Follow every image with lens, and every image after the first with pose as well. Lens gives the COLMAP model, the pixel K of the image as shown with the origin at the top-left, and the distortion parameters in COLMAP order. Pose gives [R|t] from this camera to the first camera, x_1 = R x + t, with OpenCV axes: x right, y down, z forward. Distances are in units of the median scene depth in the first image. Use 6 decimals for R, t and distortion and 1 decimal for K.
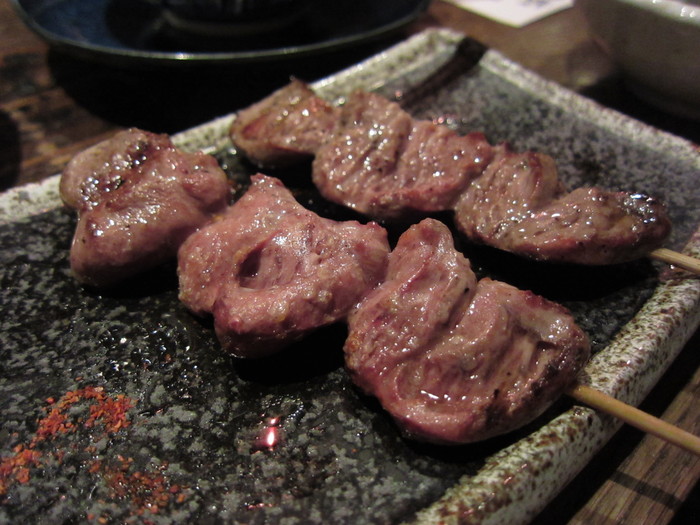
lens RADIAL K [[567.0, 0, 350.0], [0, 567.0, 262.5], [0, 0, 1]] dist [-0.053806, 0.013908]
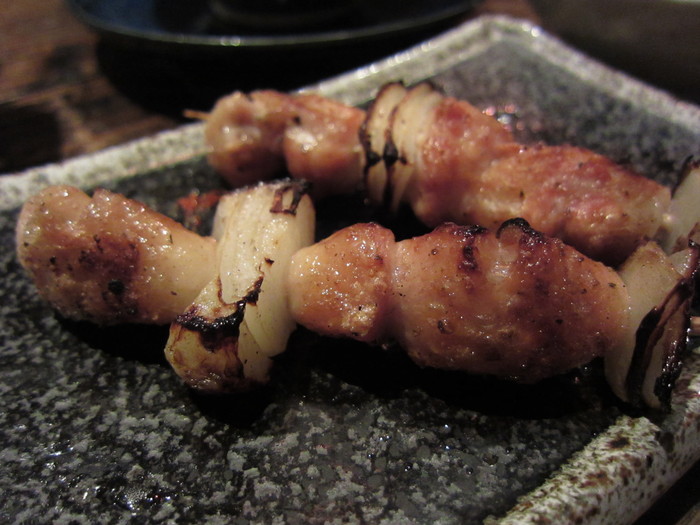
lens RADIAL K [[567.0, 0, 350.0], [0, 567.0, 262.5], [0, 0, 1]] dist [-0.053806, 0.013908]
pose [[0.994233, 0.043425, -0.098057, 0.052059], [-0.045200, 0.998851, -0.015952, 0.021966], [0.097251, 0.020293, 0.995053, 0.122789]]
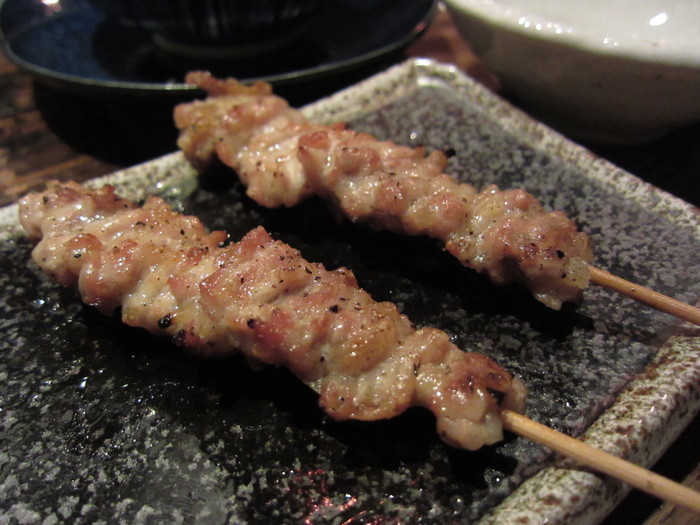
lens RADIAL K [[567.0, 0, 350.0], [0, 567.0, 262.5], [0, 0, 1]] dist [-0.053806, 0.013908]
pose [[0.994617, 0.050423, -0.090521, 0.245754], [-0.051593, 0.998612, -0.010625, -0.130219], [0.089859, 0.015238, 0.995838, 0.167041]]
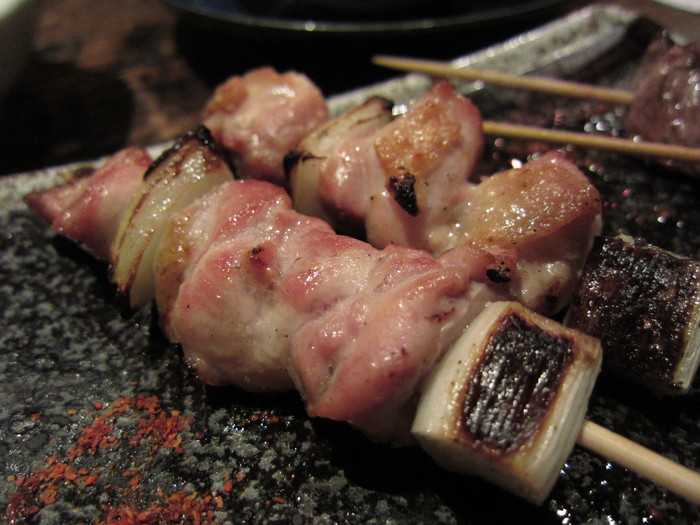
lens RADIAL K [[567.0, 0, 350.0], [0, 567.0, 262.5], [0, 0, 1]] dist [-0.053806, 0.013908]
pose [[0.974050, 0.109055, -0.198326, -0.009108], [-0.106648, 0.994035, 0.022814, -0.031480], [0.199631, -0.001071, 0.979871, 0.209247]]
